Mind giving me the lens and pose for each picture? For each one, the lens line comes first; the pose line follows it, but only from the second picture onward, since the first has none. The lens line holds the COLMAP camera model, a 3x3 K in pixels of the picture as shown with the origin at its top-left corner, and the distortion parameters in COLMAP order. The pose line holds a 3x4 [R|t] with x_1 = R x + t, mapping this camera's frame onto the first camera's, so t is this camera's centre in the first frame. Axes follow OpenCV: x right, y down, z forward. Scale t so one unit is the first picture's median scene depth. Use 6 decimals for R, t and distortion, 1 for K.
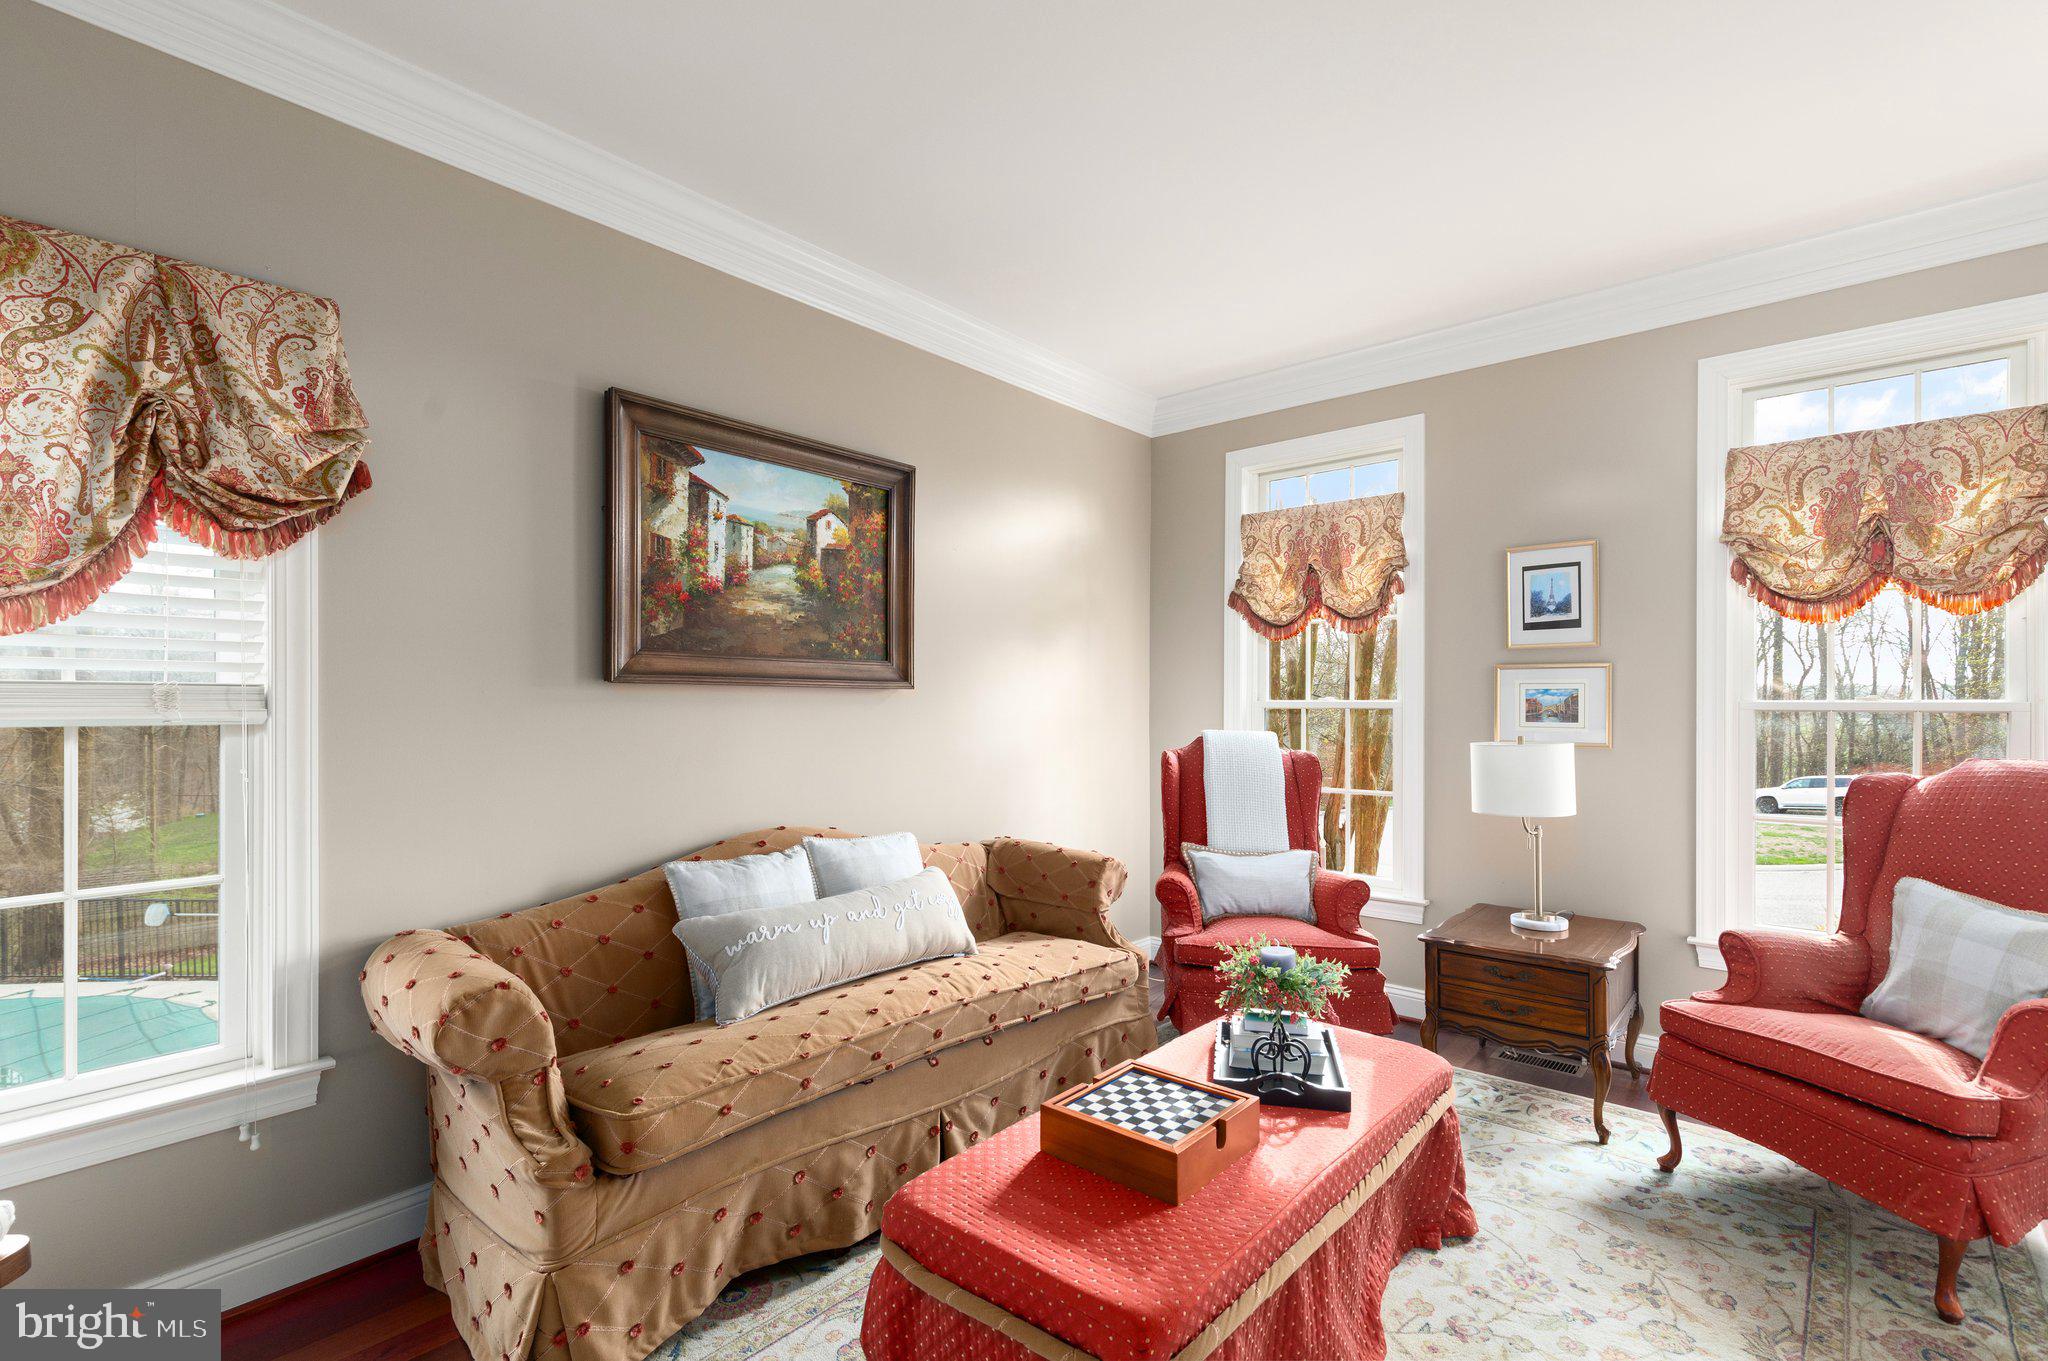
lens RADIAL K [[941.3, 0, 1031.7], [0, 941.3, 698.2], [0, 0, 1]] dist [0.004700, -0.001022]
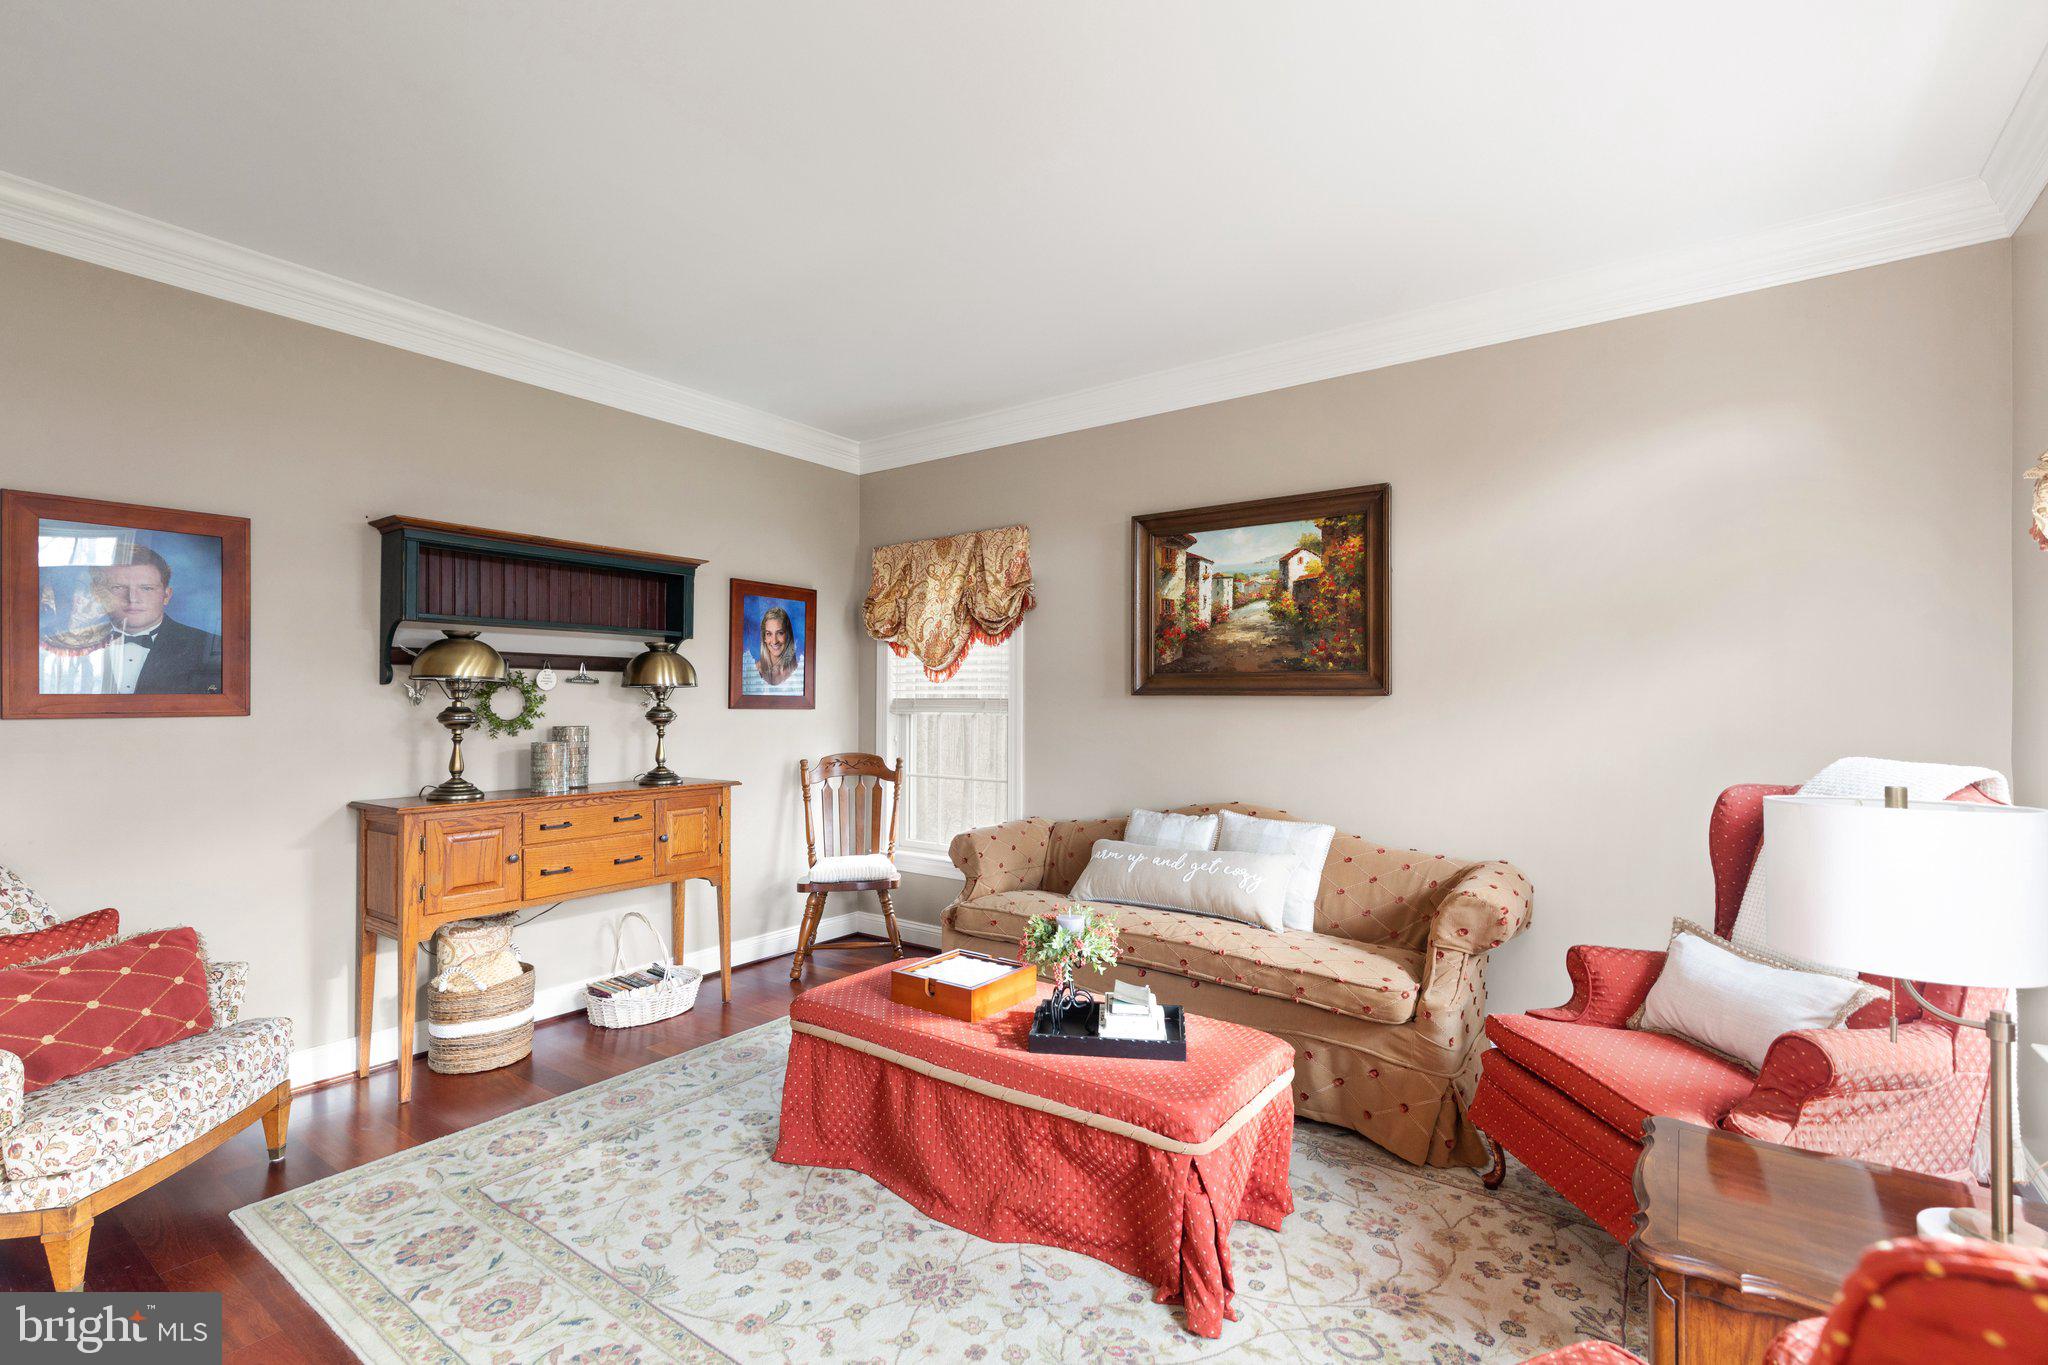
lens RADIAL K [[941.3, 0, 1029.2], [0, 941.3, 687.5], [0, 0, 1]] dist [0.004700, -0.001022]
pose [[0.065320, -0.015845, -0.997739, 1.046322], [0.004034, 0.999870, -0.015614, -0.004914], [0.997856, -0.003005, 0.065376, 0.628274]]
